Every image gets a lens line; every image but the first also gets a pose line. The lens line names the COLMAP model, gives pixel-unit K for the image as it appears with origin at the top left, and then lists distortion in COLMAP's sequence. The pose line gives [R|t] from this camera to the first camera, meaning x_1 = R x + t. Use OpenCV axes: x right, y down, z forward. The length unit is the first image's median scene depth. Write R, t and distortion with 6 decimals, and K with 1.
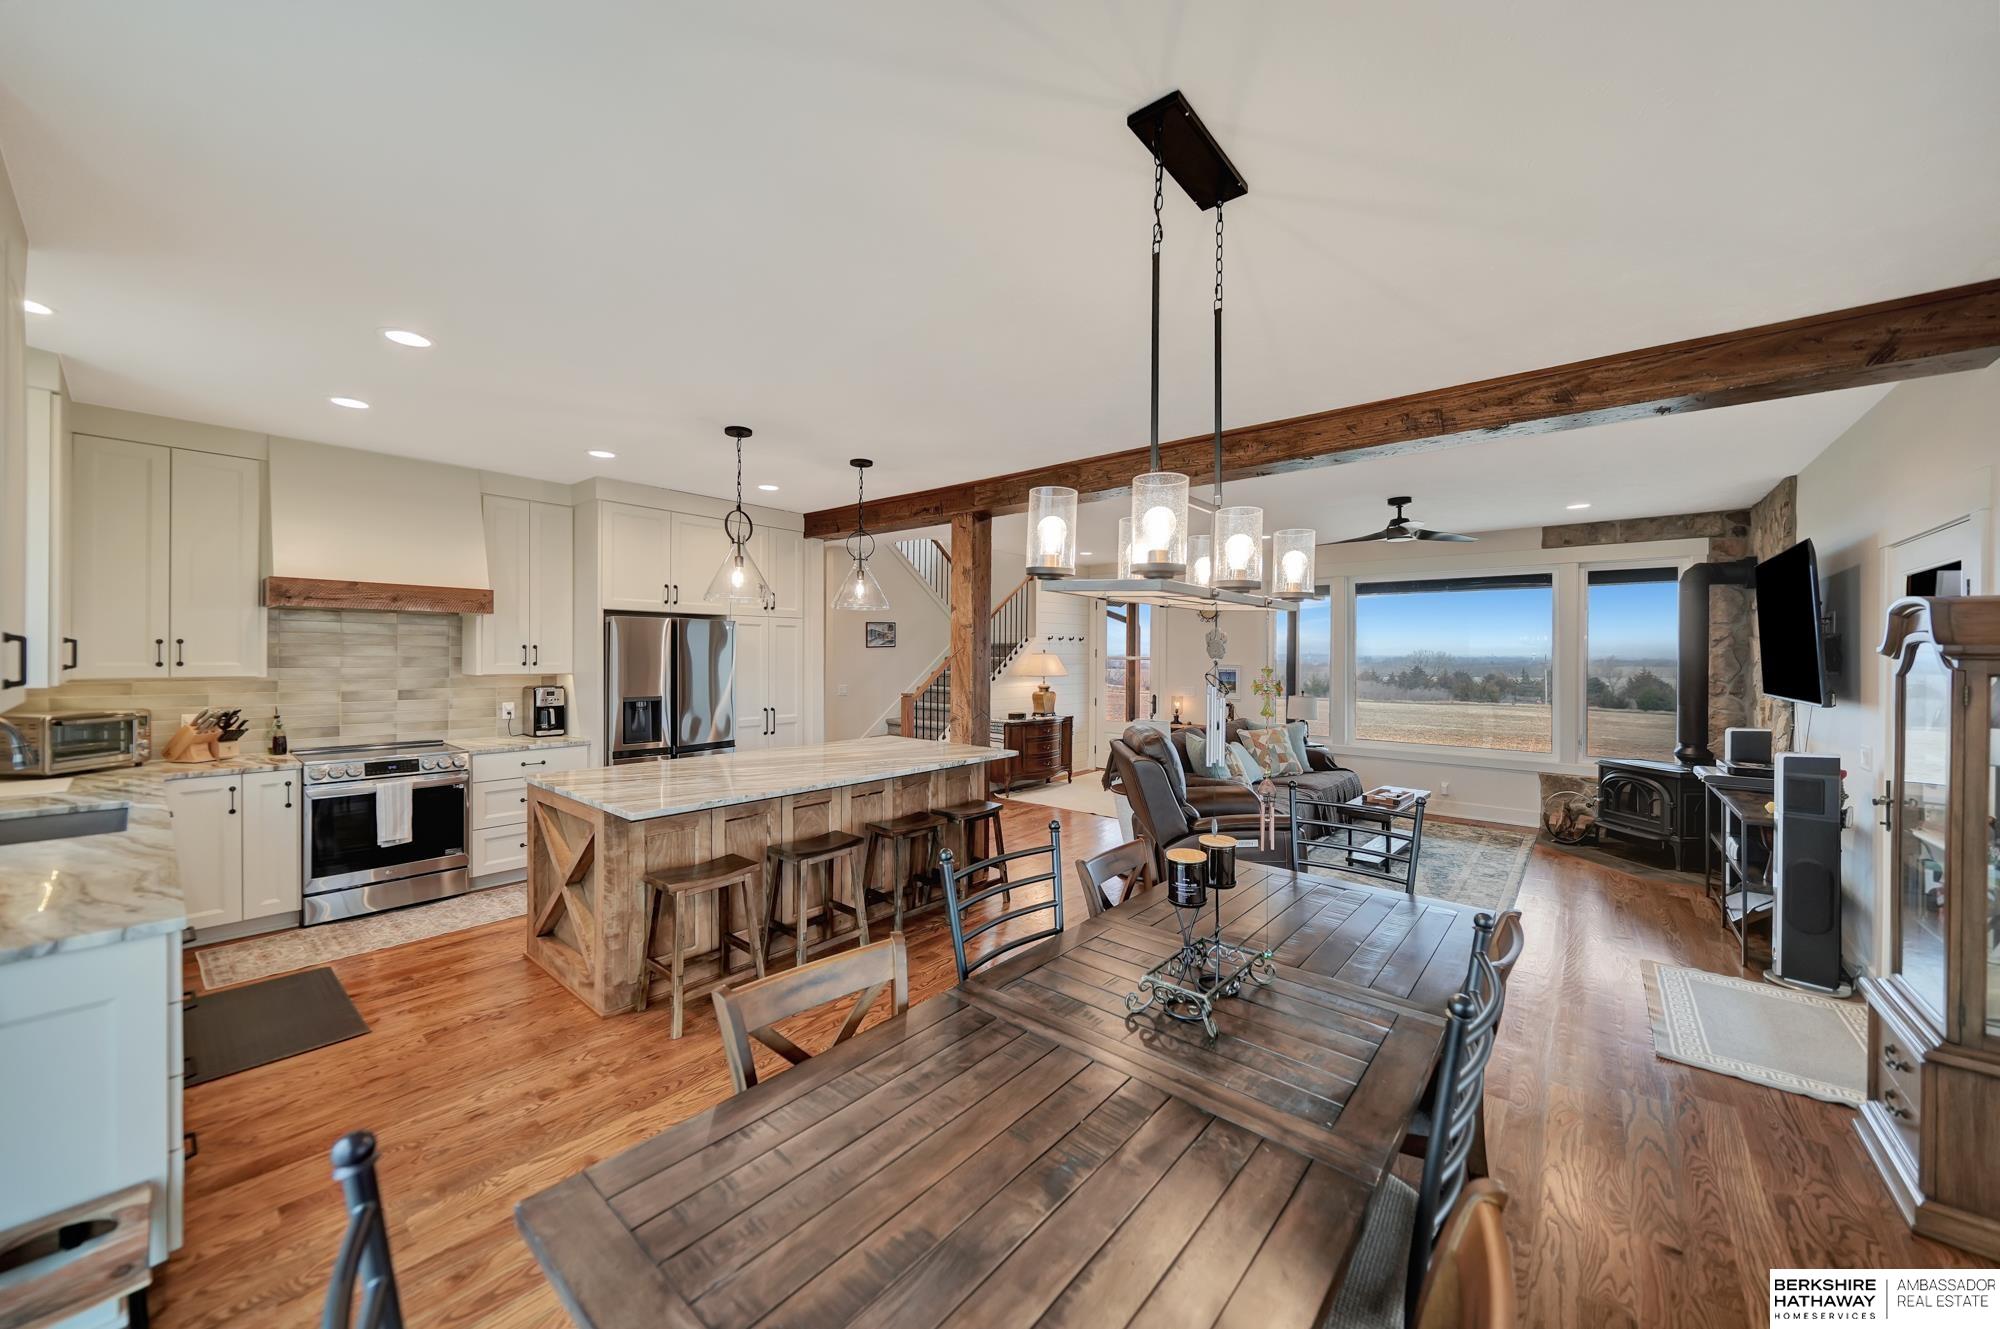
lens RADIAL K [[720.5, 0, 996.8], [0, 720.5, 665.0], [0, 0, 1]] dist [-0.016336, 0.000246]
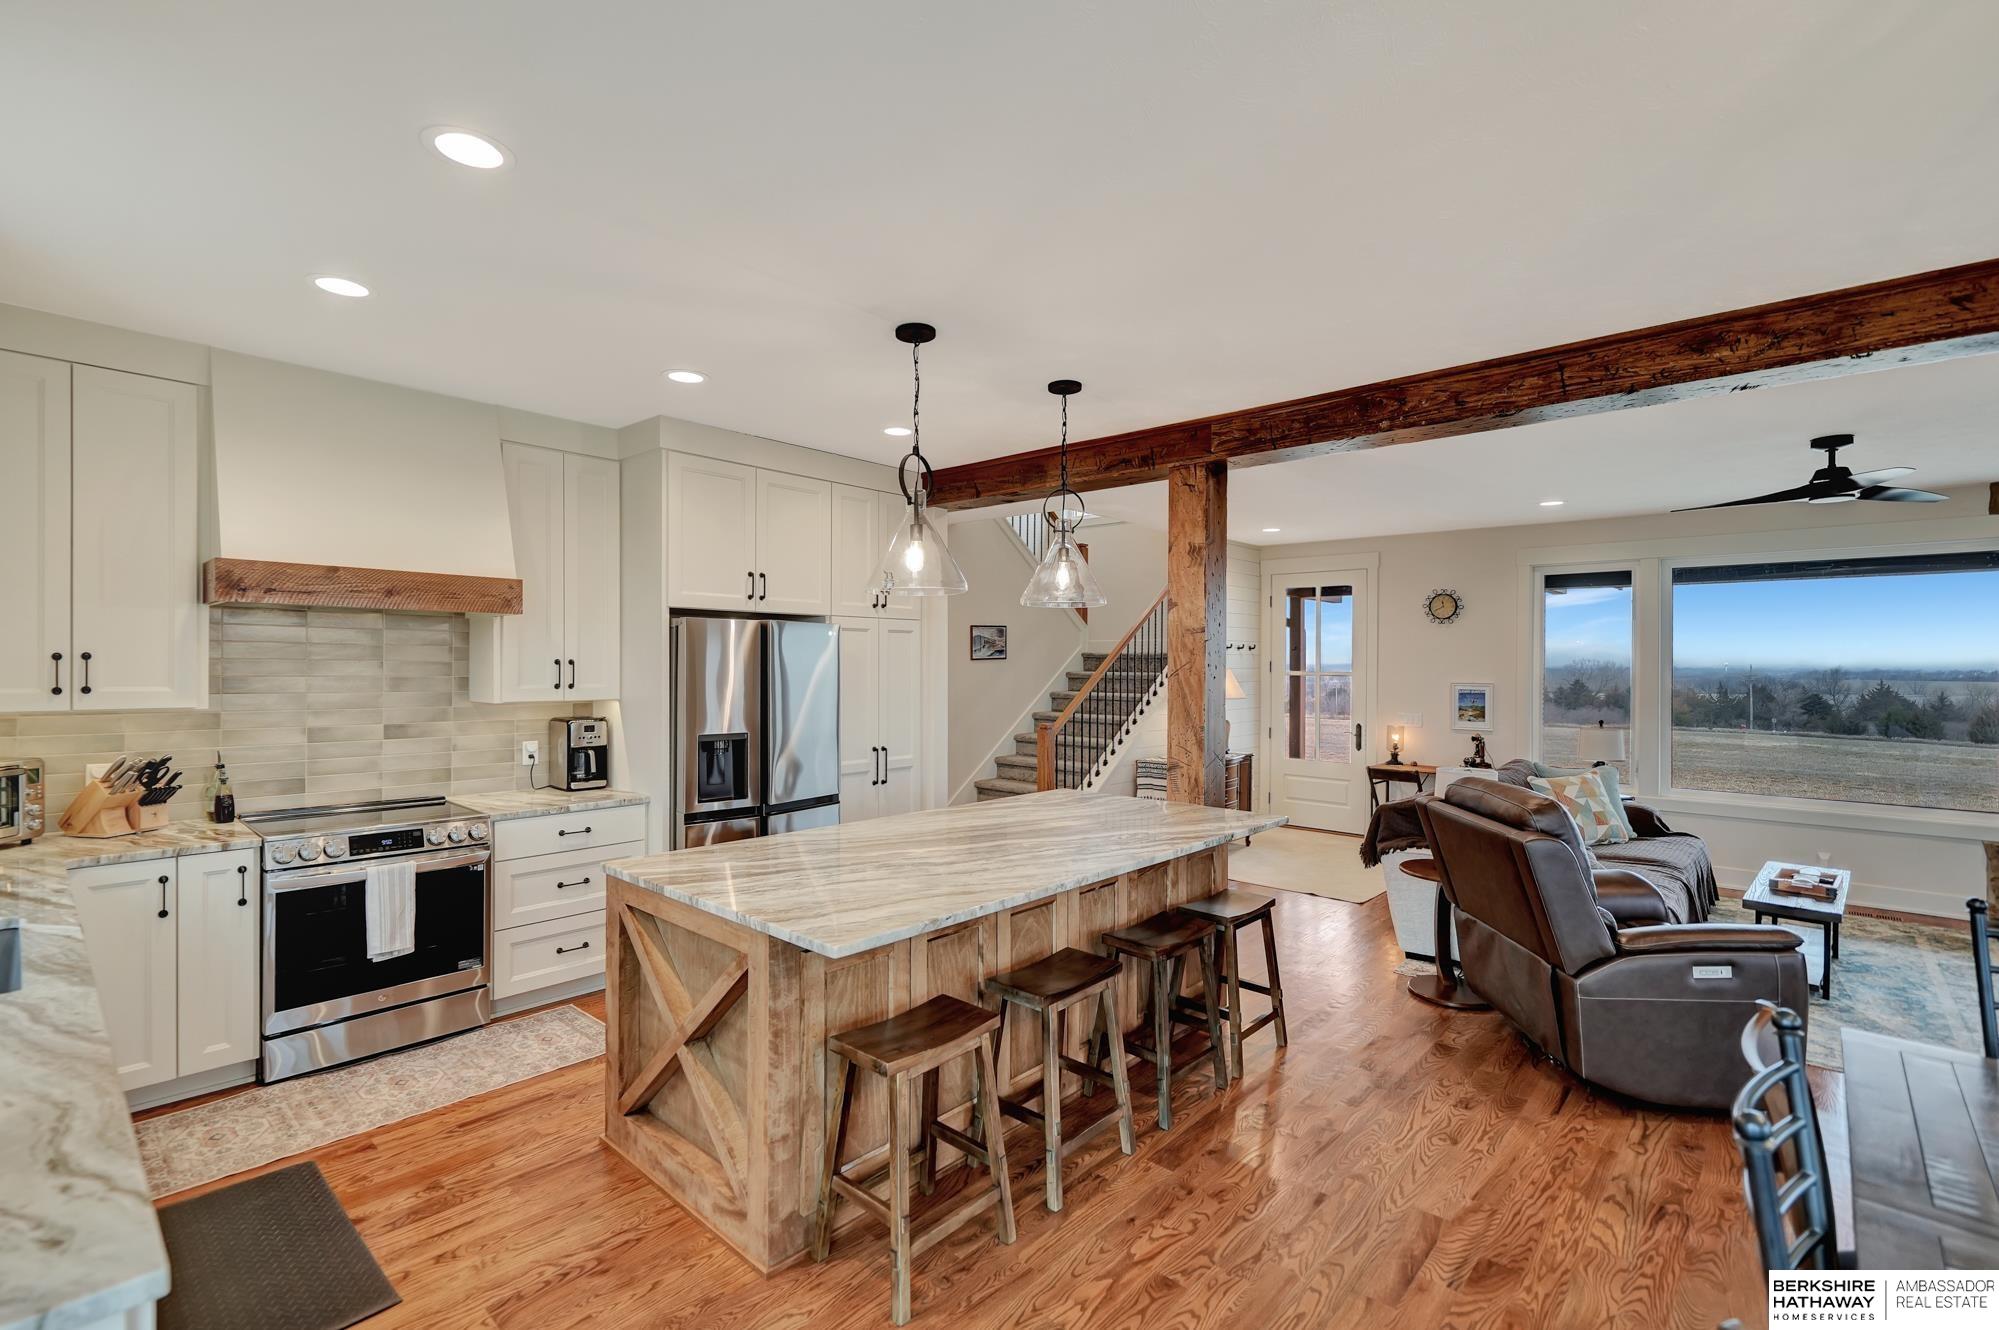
lens RADIAL K [[894.2, 0, 993.5], [0, 894.2, 674.3], [0, 0, 1]] dist [-0.012464, -0.000370]
pose [[0.999066, -0.001314, -0.043184, -0.237738], [0.001113, 0.999989, -0.004662, -0.010542], [0.043190, 0.004609, 0.999056, 0.182345]]
